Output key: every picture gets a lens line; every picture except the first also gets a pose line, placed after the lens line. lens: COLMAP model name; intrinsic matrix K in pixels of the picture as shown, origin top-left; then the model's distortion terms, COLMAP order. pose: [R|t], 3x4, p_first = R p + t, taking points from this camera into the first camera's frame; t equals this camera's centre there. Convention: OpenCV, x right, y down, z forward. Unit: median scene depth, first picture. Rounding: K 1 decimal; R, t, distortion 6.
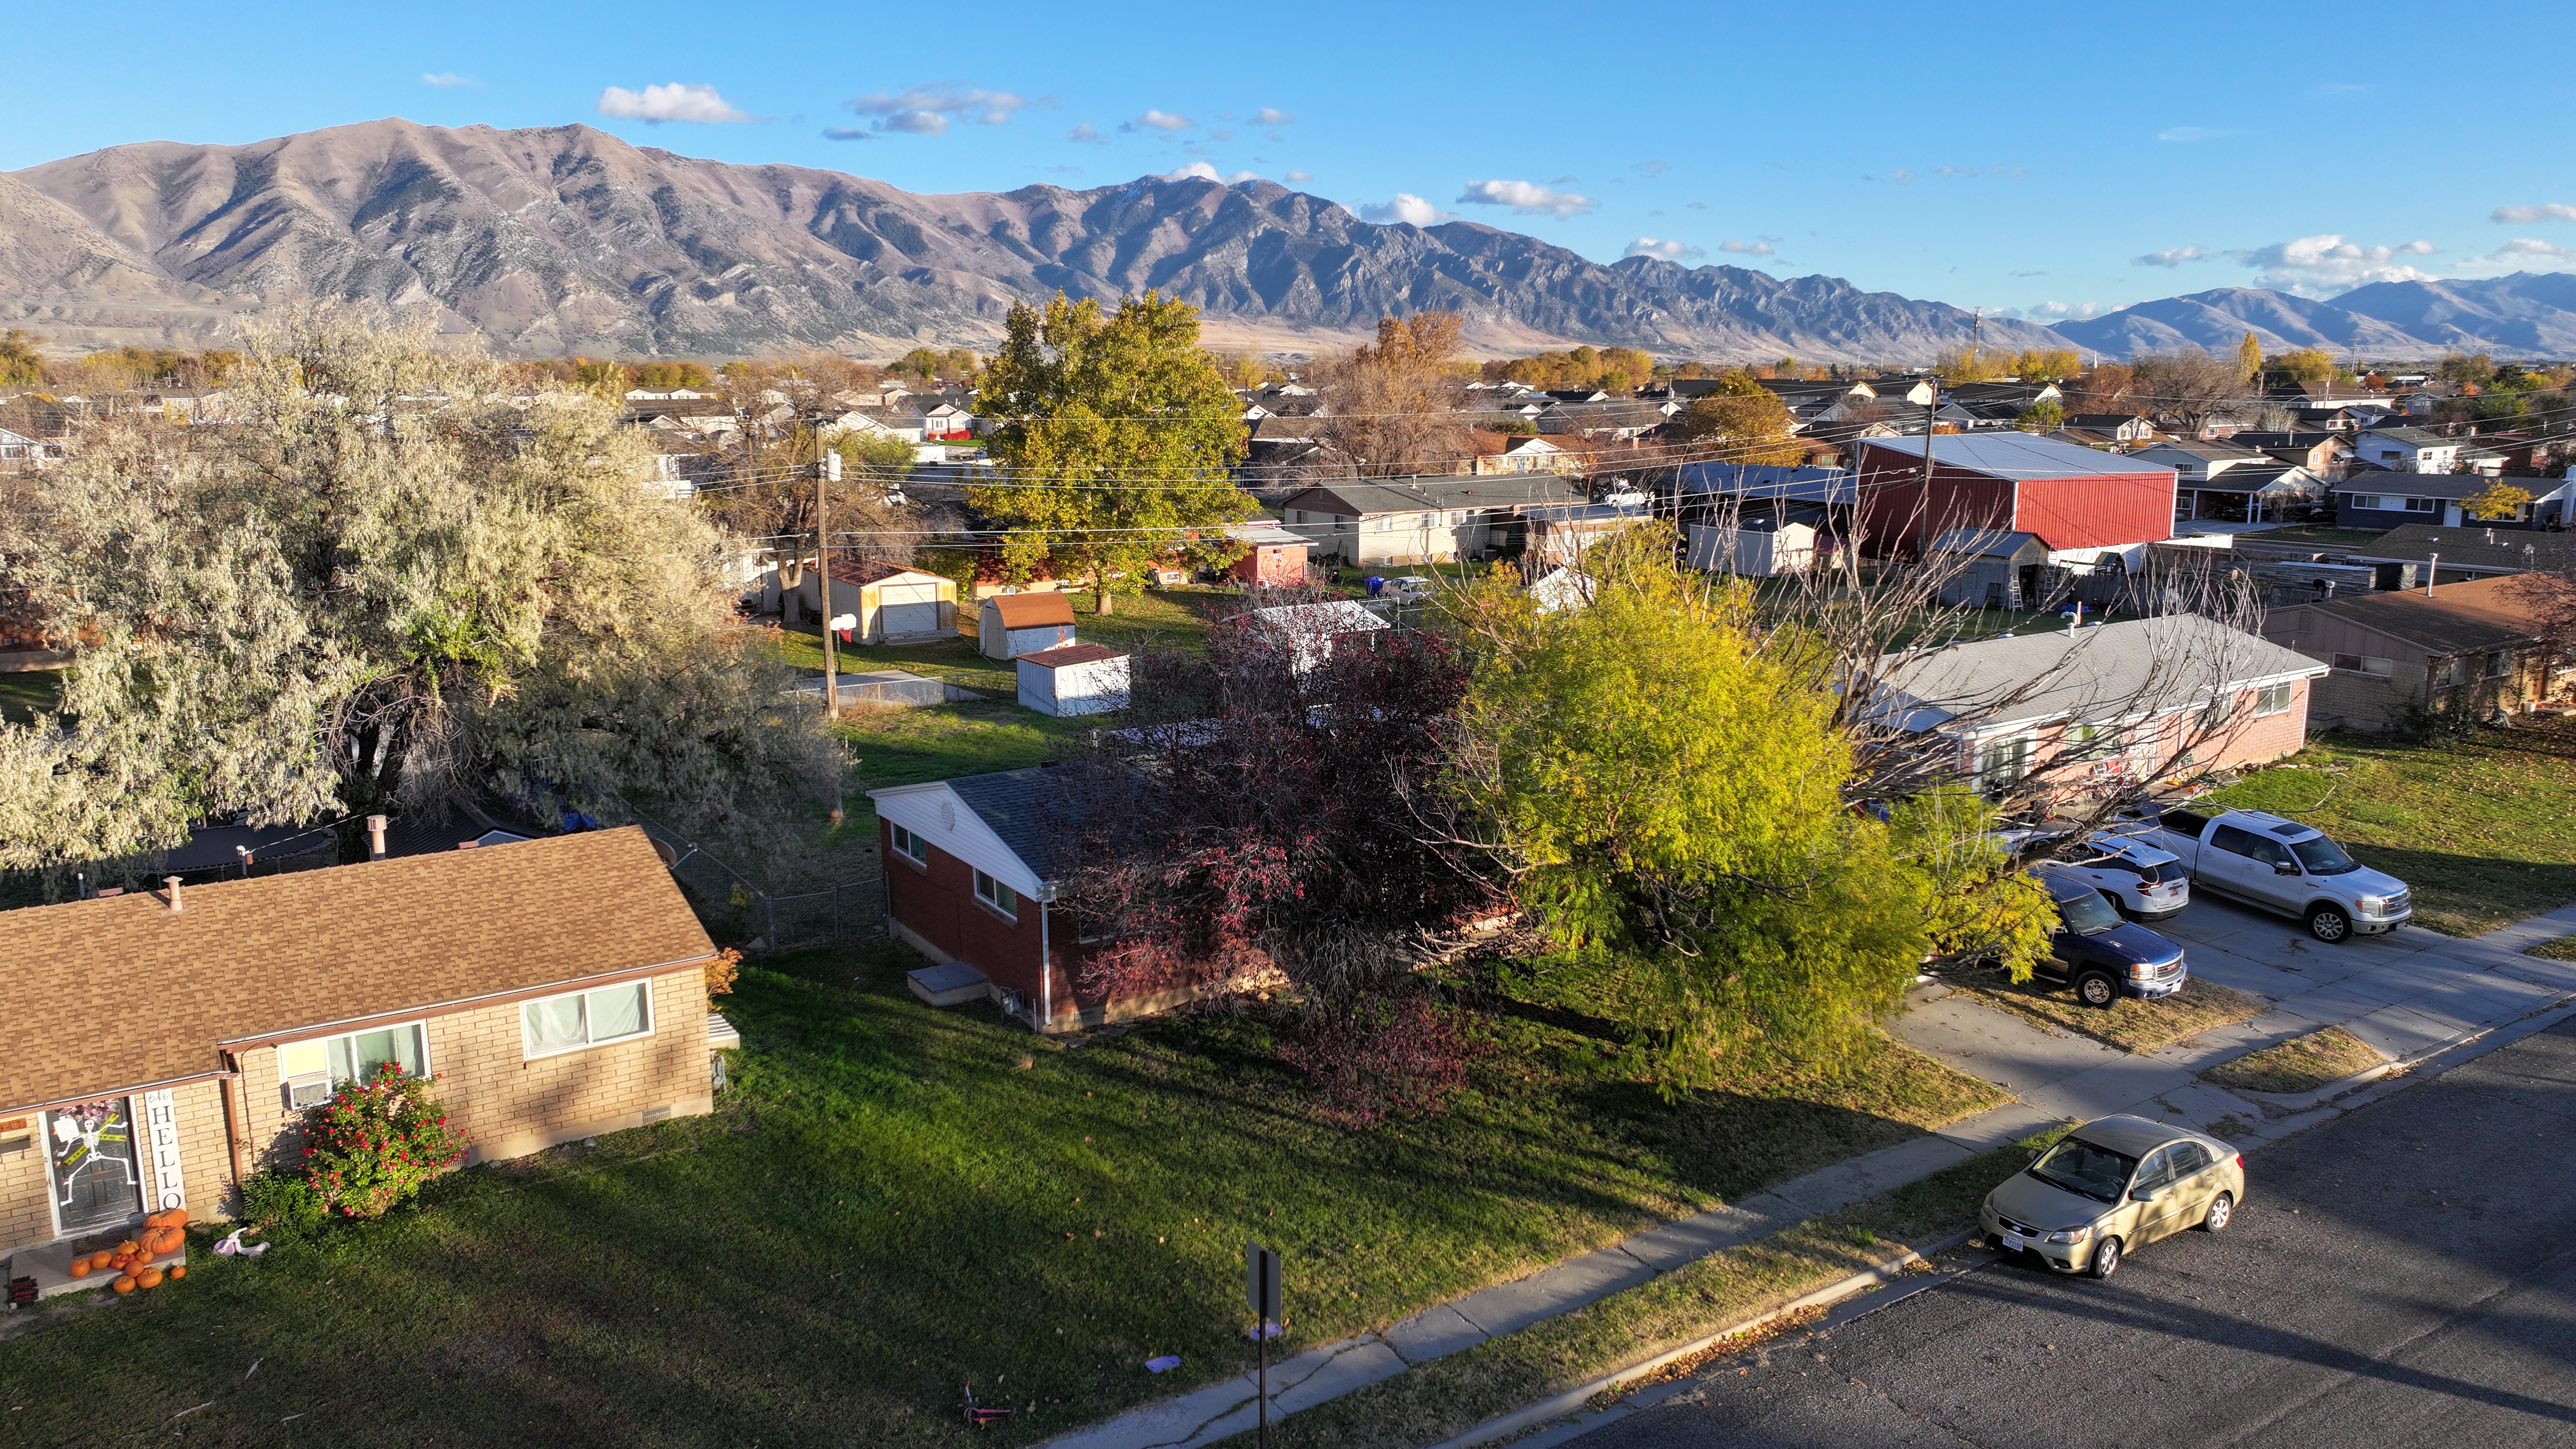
lens RADIAL K [[1809.8, 0, 1297.0], [0, 1809.8, 721.9], [0, 0, 1]] dist [0.002672, 0.006687]
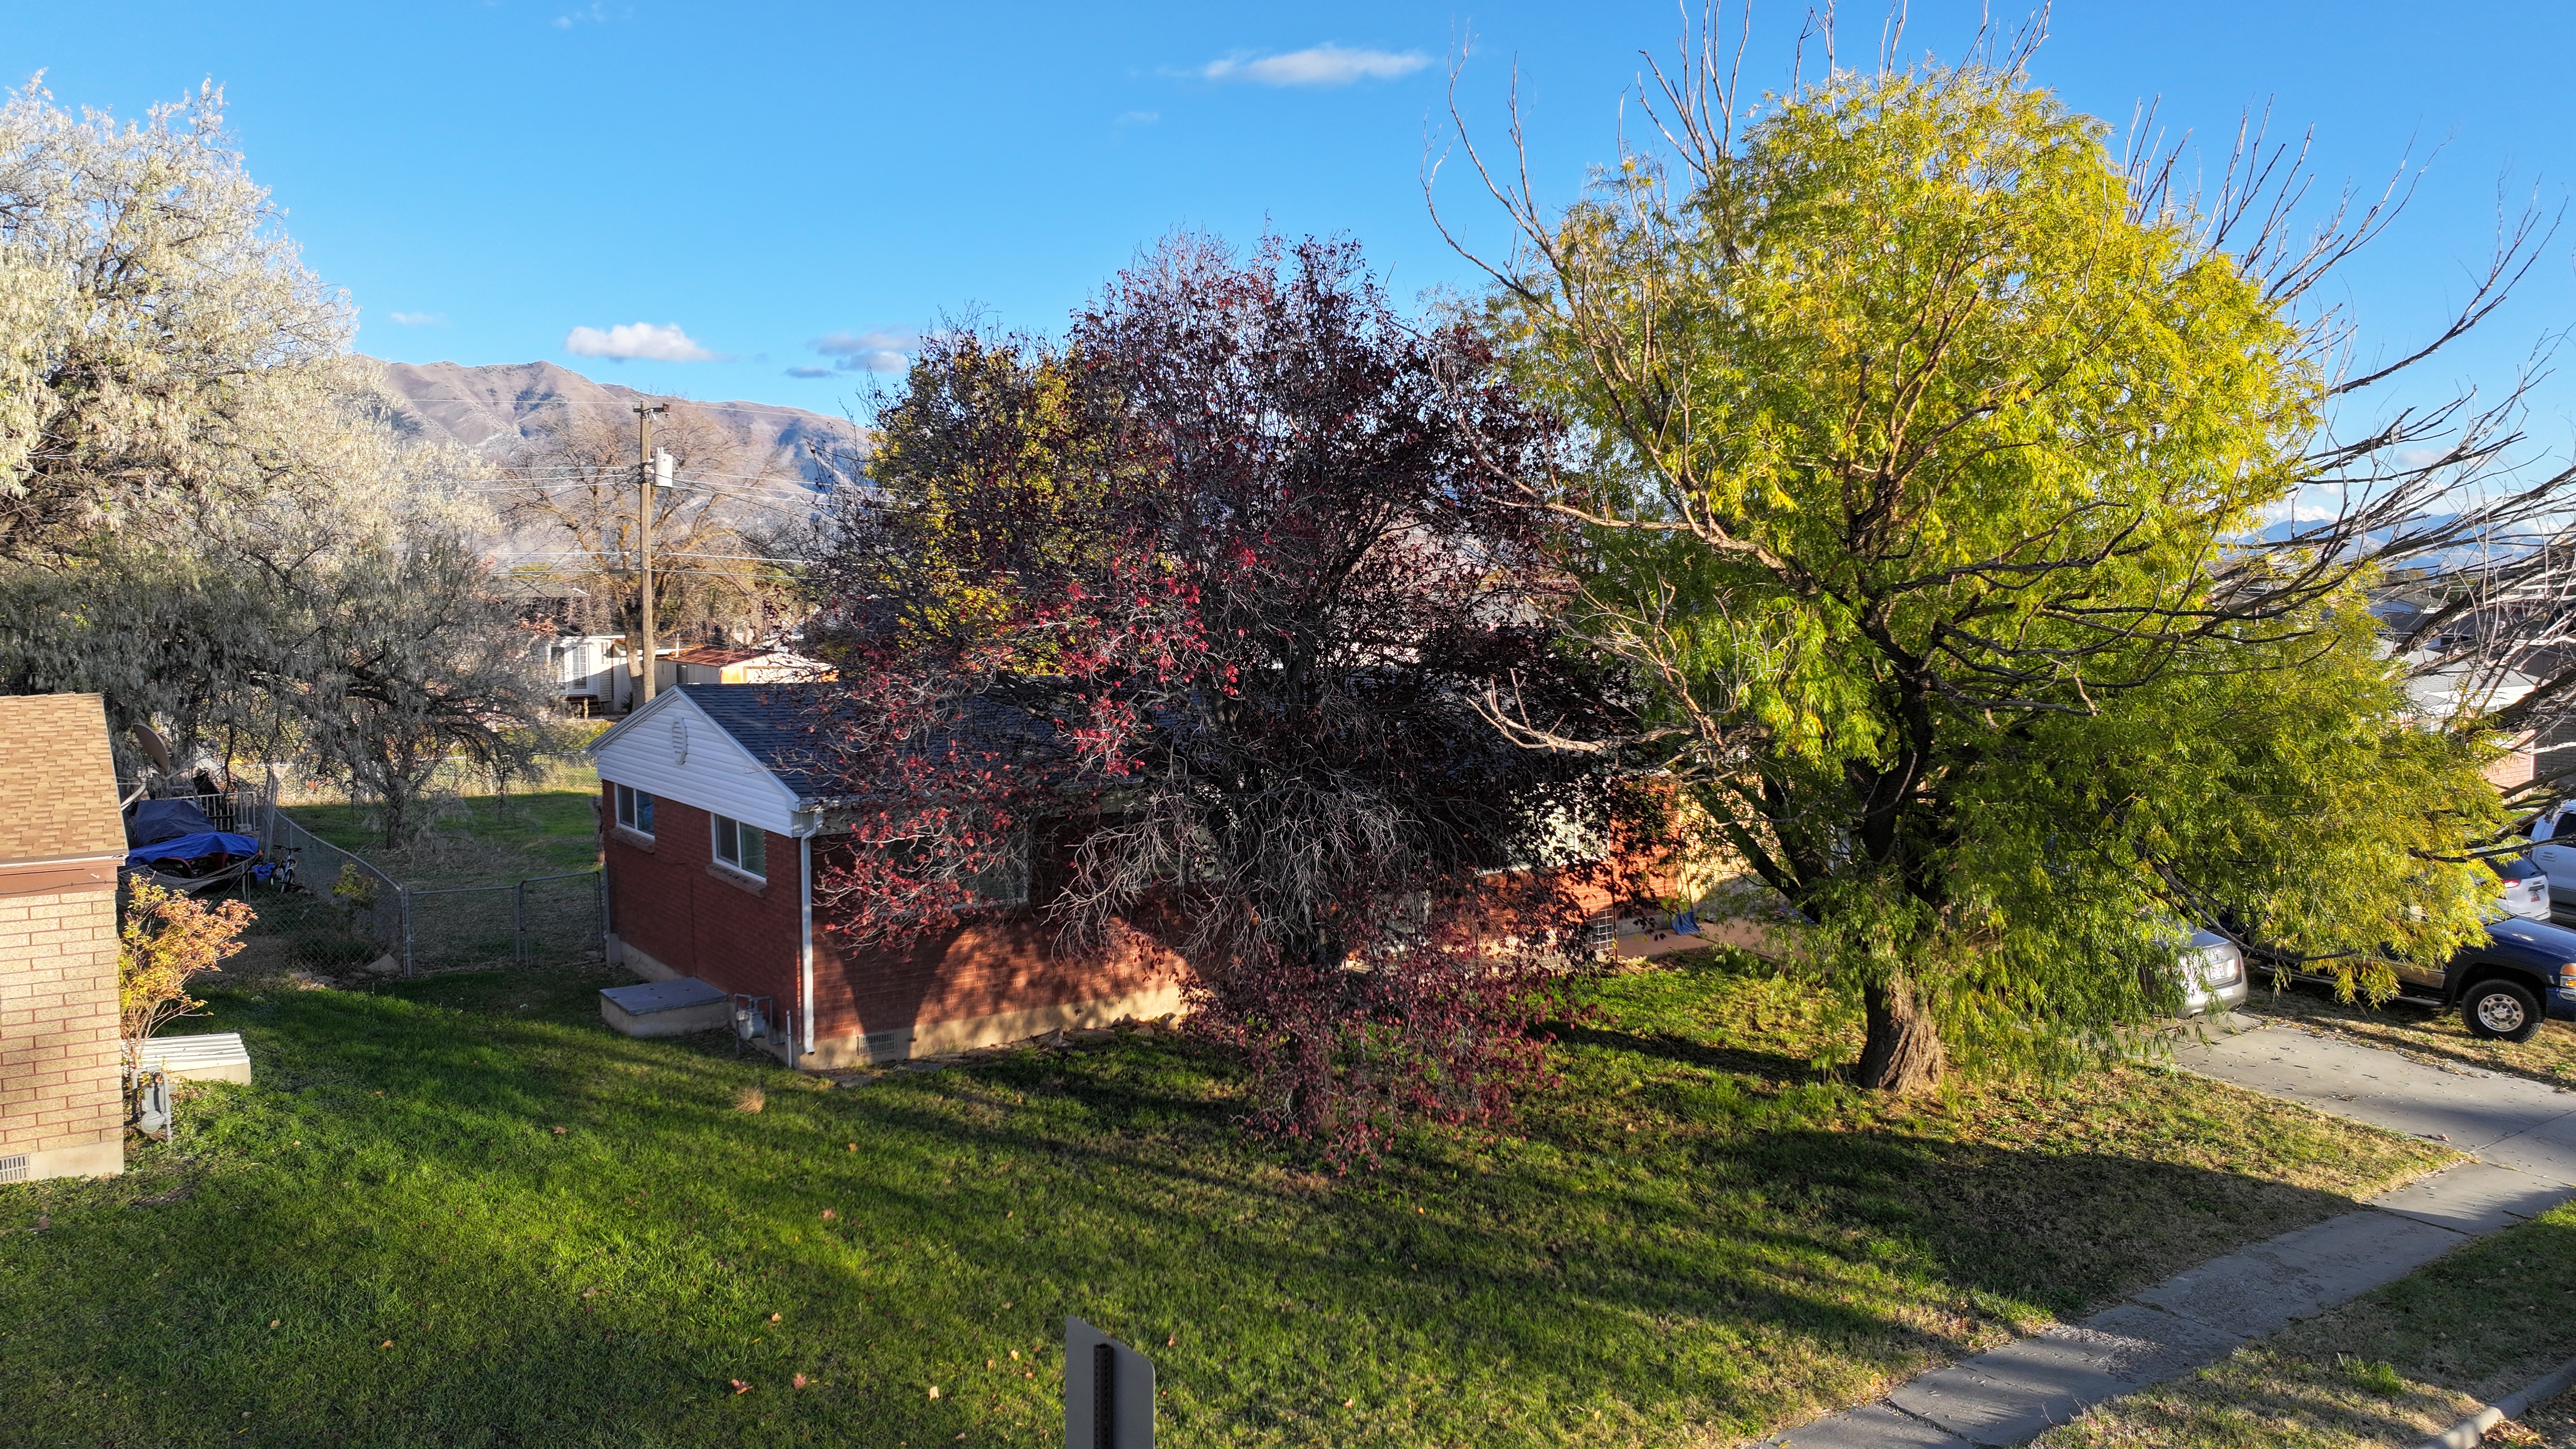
lens RADIAL K [[1809.8, 0, 1297.6], [0, 1809.8, 718.7], [0, 0, 1]] dist [0.002672, 0.006687]
pose [[0.999618, 0.000179, 0.027628, 0.004854], [0.003348, 0.991823, -0.127579, 0.127168], [-0.027425, 0.127623, 0.991444, 0.374122]]
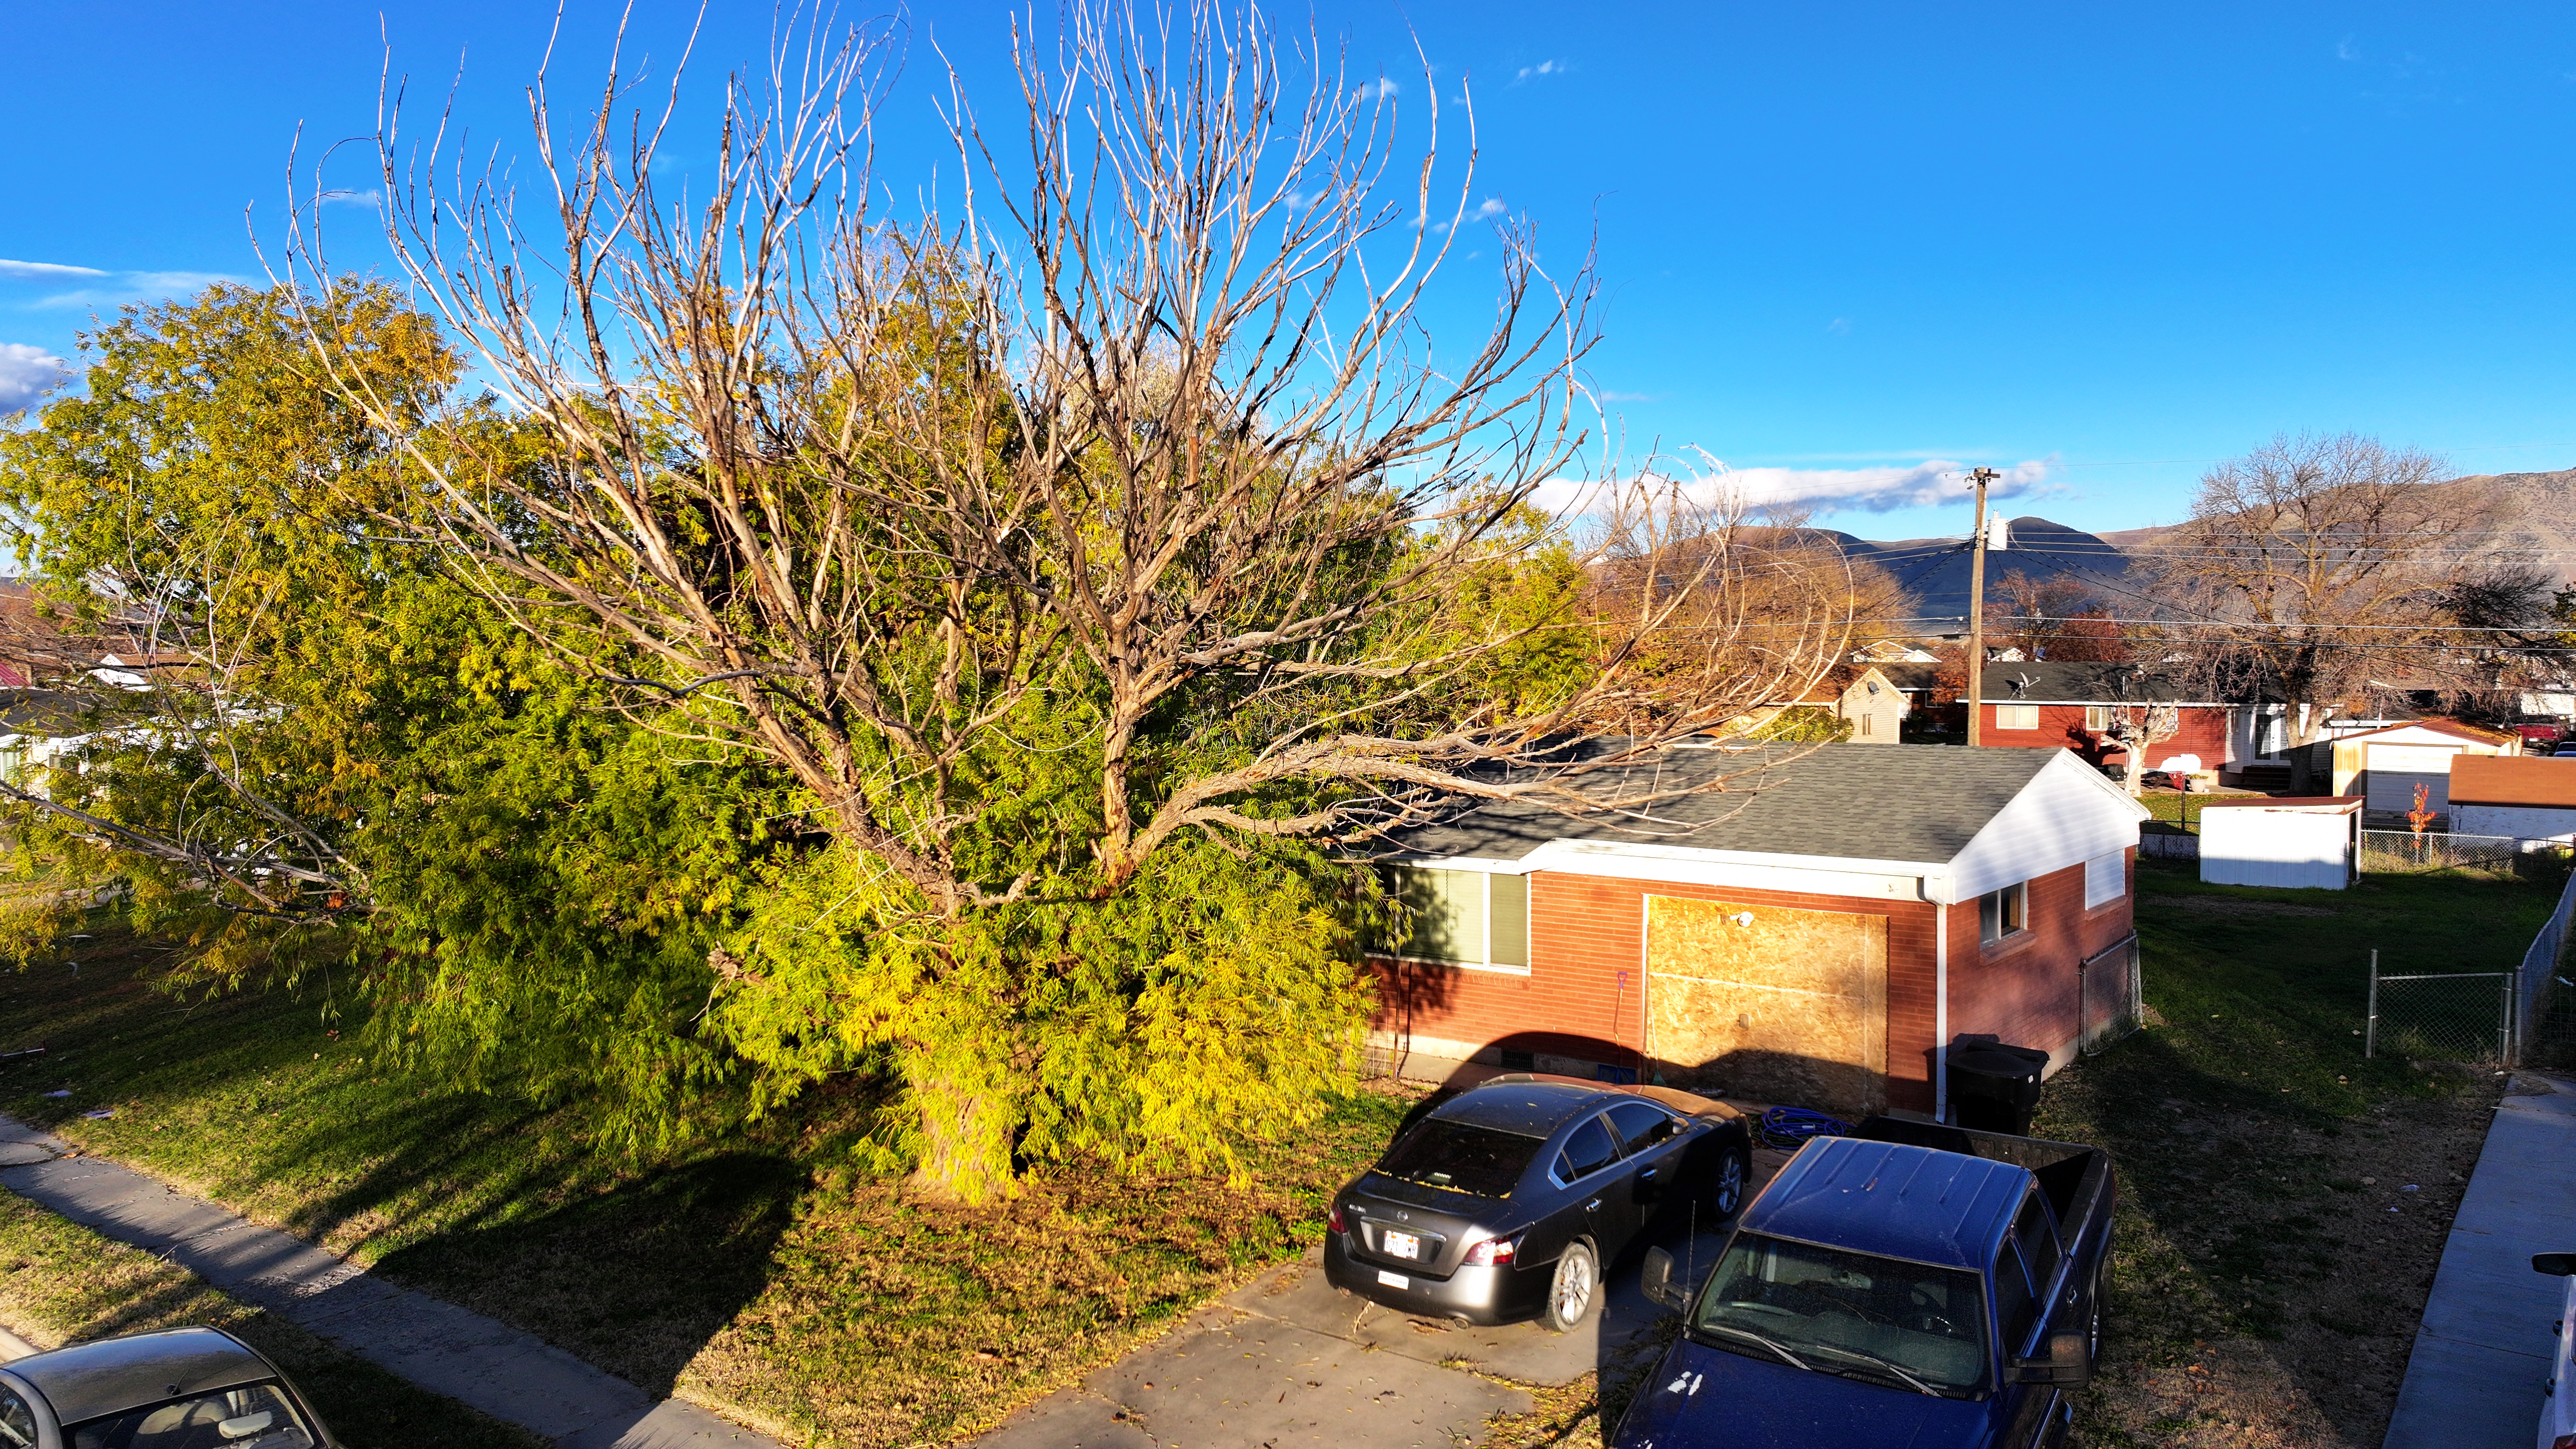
lens RADIAL K [[1809.8, 0, 1297.0], [0, 1809.8, 740.1], [0, 0, 1]] dist [0.002672, 0.006687]
pose [[0.324660, 0.039008, -0.945026, 0.711497], [-0.181893, 0.983074, -0.021910, 0.039004], [0.928176, 0.179007, 0.326261, 0.835054]]
